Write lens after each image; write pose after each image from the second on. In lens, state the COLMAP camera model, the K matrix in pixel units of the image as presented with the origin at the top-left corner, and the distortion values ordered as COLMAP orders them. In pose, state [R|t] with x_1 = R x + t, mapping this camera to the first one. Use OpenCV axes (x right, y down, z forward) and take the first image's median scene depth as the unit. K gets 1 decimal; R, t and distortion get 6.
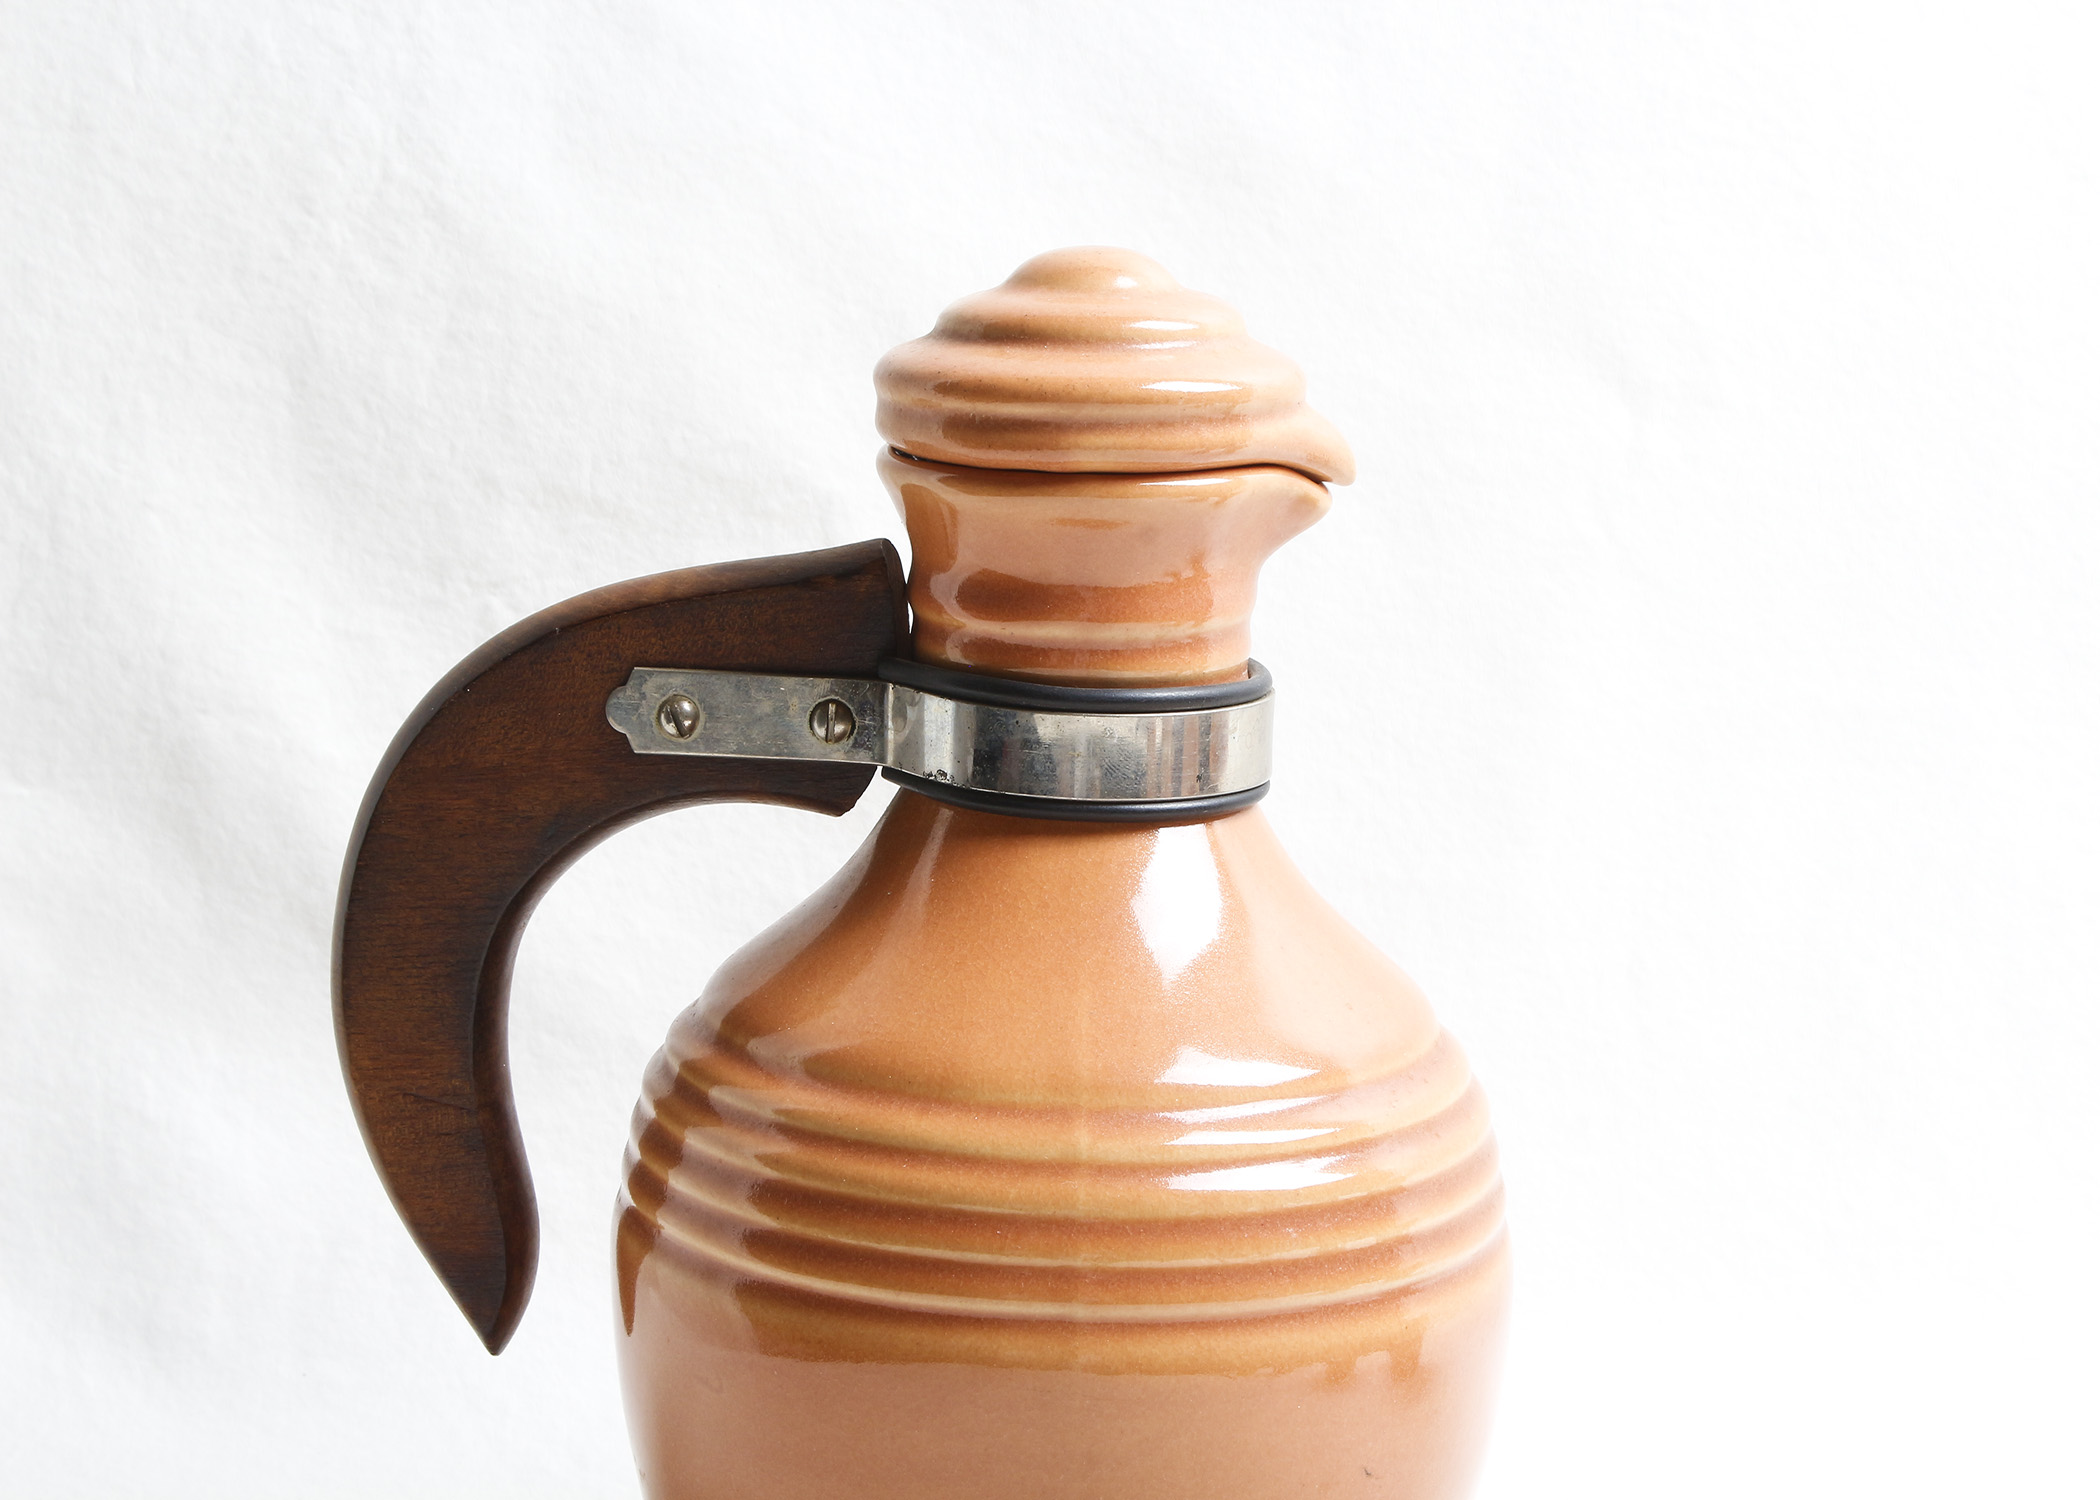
lens RADIAL K [[5342.4, 0, 1166.9], [0, 5342.4, 824.6], [0, 0, 1]] dist [0.131257, 0.000000]
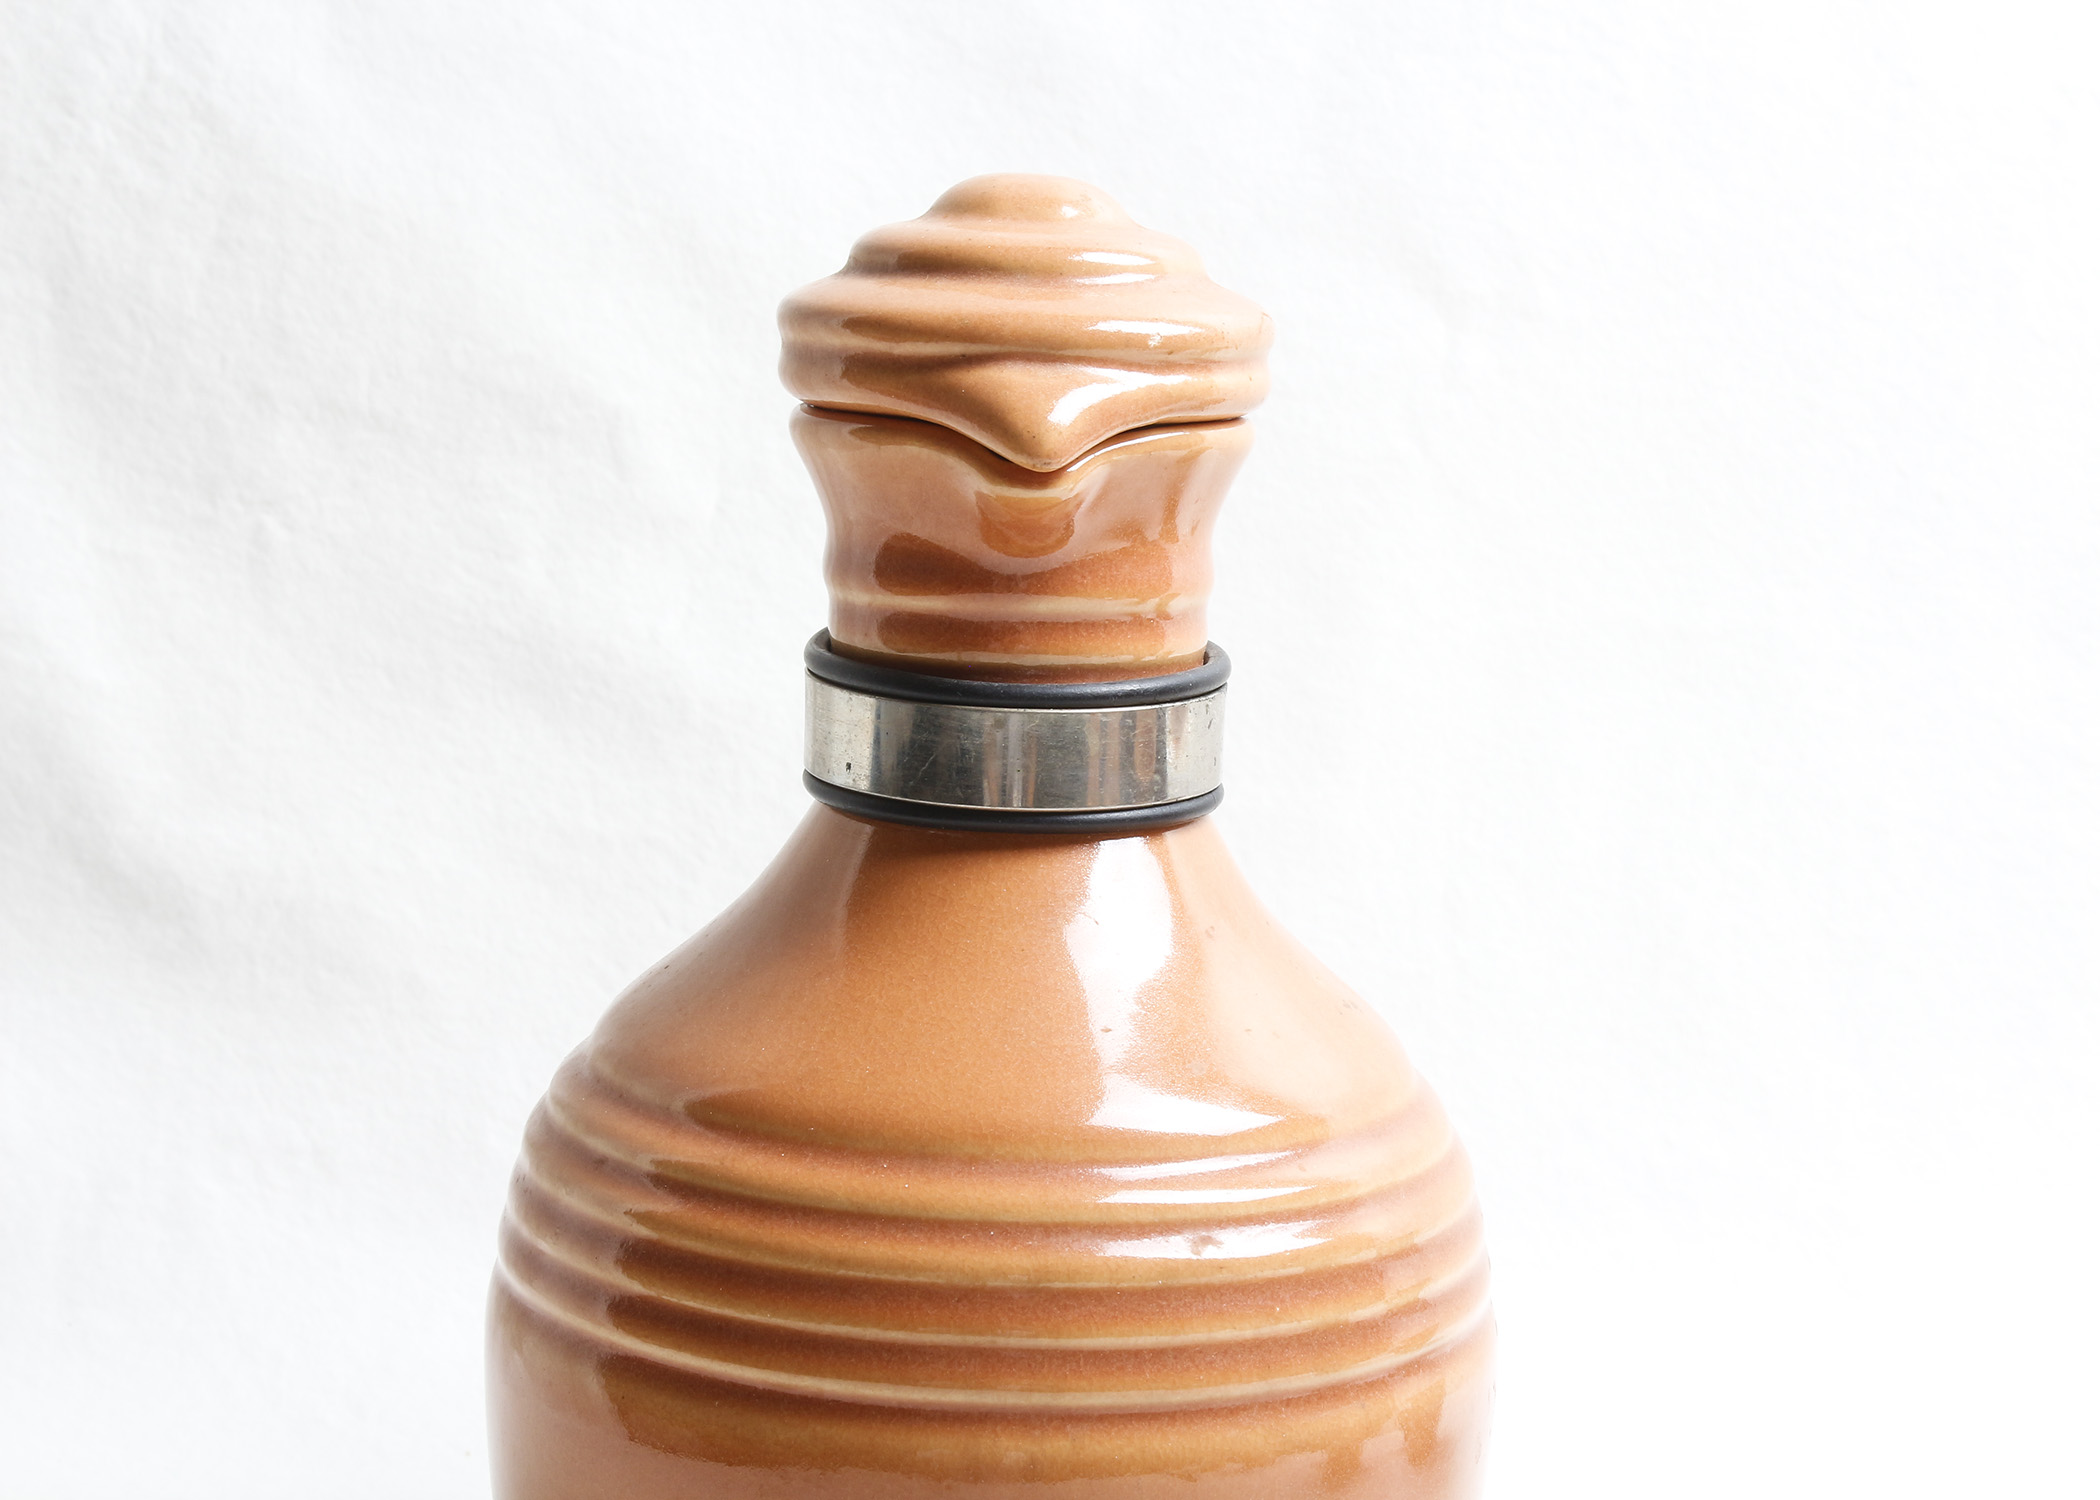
lens RADIAL K [[5342.4, 0, 1047.0], [0, 5342.4, 742.8], [0, 0, 1]] dist [0.131257, 0.000000]
pose [[0.999733, 0.000113, 0.023111, -0.027690], [-0.000182, 0.999996, 0.002987, -0.016036], [-0.023110, -0.002990, 0.999728, 0.127541]]
